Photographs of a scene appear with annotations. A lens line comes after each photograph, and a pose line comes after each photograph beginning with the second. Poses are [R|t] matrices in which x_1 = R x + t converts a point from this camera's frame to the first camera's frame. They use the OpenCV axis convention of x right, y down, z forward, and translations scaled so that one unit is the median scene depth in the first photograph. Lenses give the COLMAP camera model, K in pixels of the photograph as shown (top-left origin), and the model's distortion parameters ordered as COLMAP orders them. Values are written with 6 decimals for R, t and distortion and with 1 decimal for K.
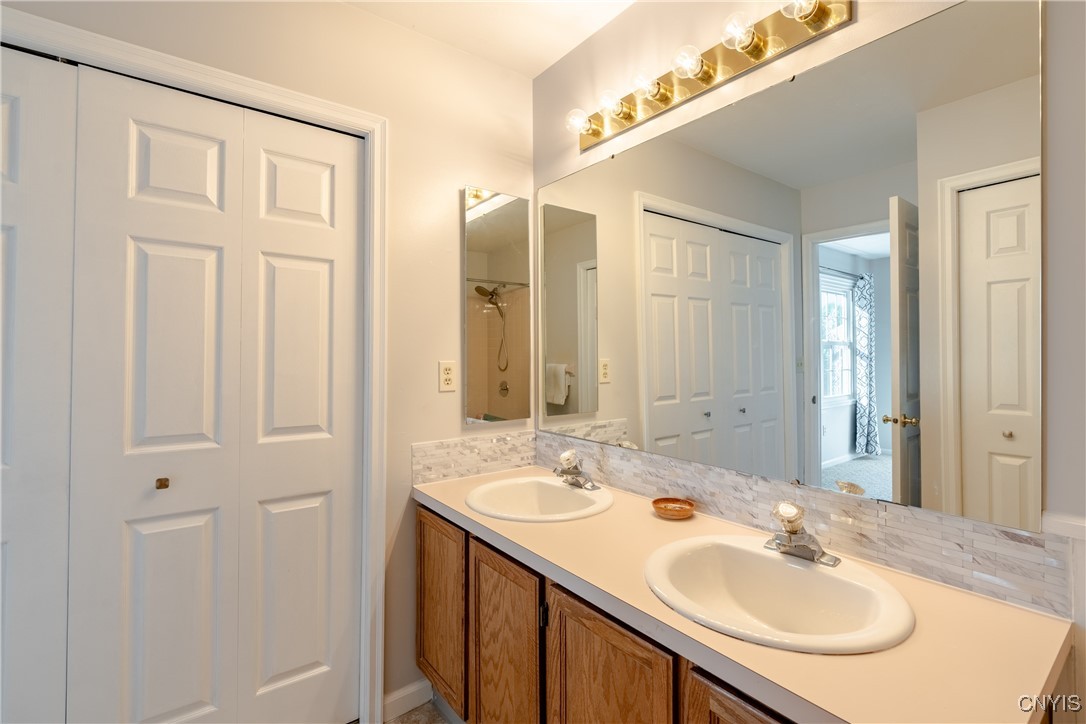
lens RADIAL K [[489.8, 0, 537.0], [0, 489.8, 355.7], [0, 0, 1]] dist [-0.002472, 0.000949]
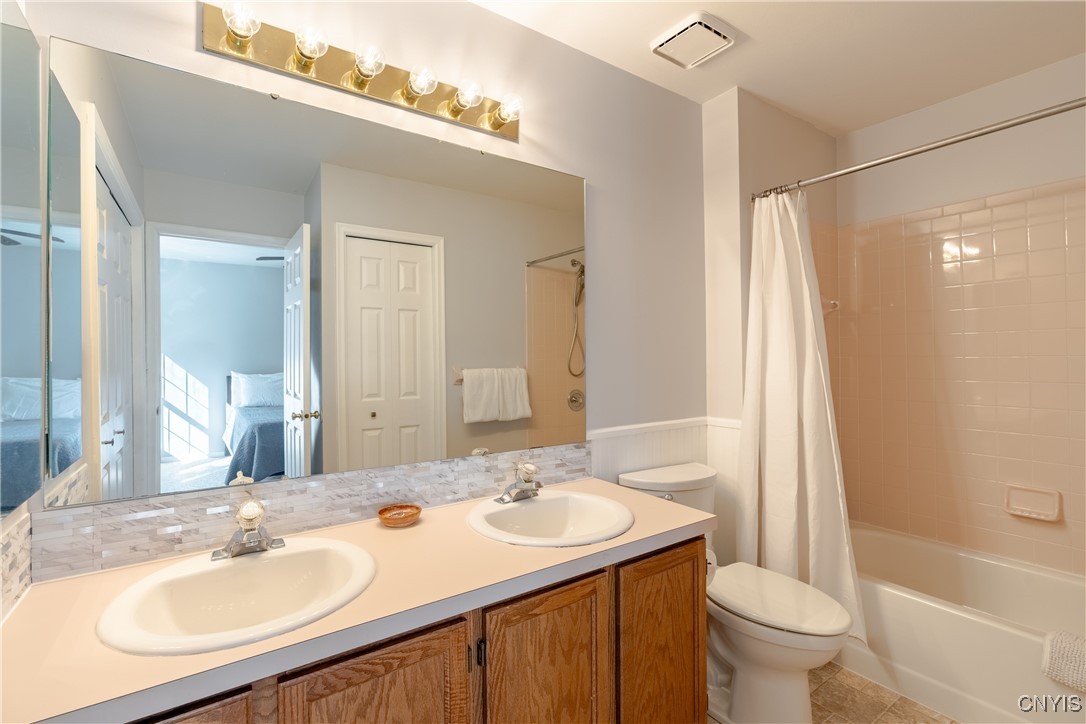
lens RADIAL K [[489.8, 0, 537.0], [0, 489.8, 355.7], [0, 0, 1]] dist [-0.002472, 0.000949]
pose [[0.044720, 0.006233, 0.998980, -0.752698], [0.006590, 0.999957, -0.006534, 0.000038], [-0.998978, 0.006876, 0.044677, 0.743031]]
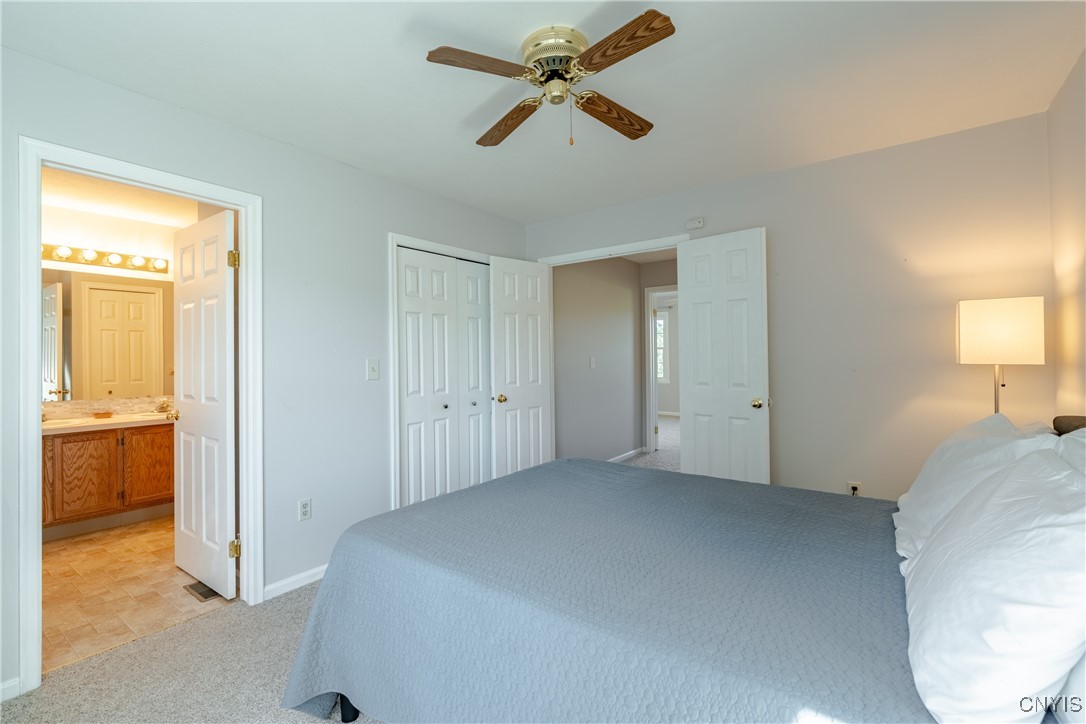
lens RADIAL K [[489.8, 0, 537.0], [0, 489.8, 355.7], [0, 0, 1]] dist [-0.002472, 0.000949]
pose [[-0.288149, 0.008494, 0.957548, -3.345162], [0.002468, 0.999964, -0.008128, 0.004583], [-0.957582, 0.000021, -0.288160, -0.594957]]
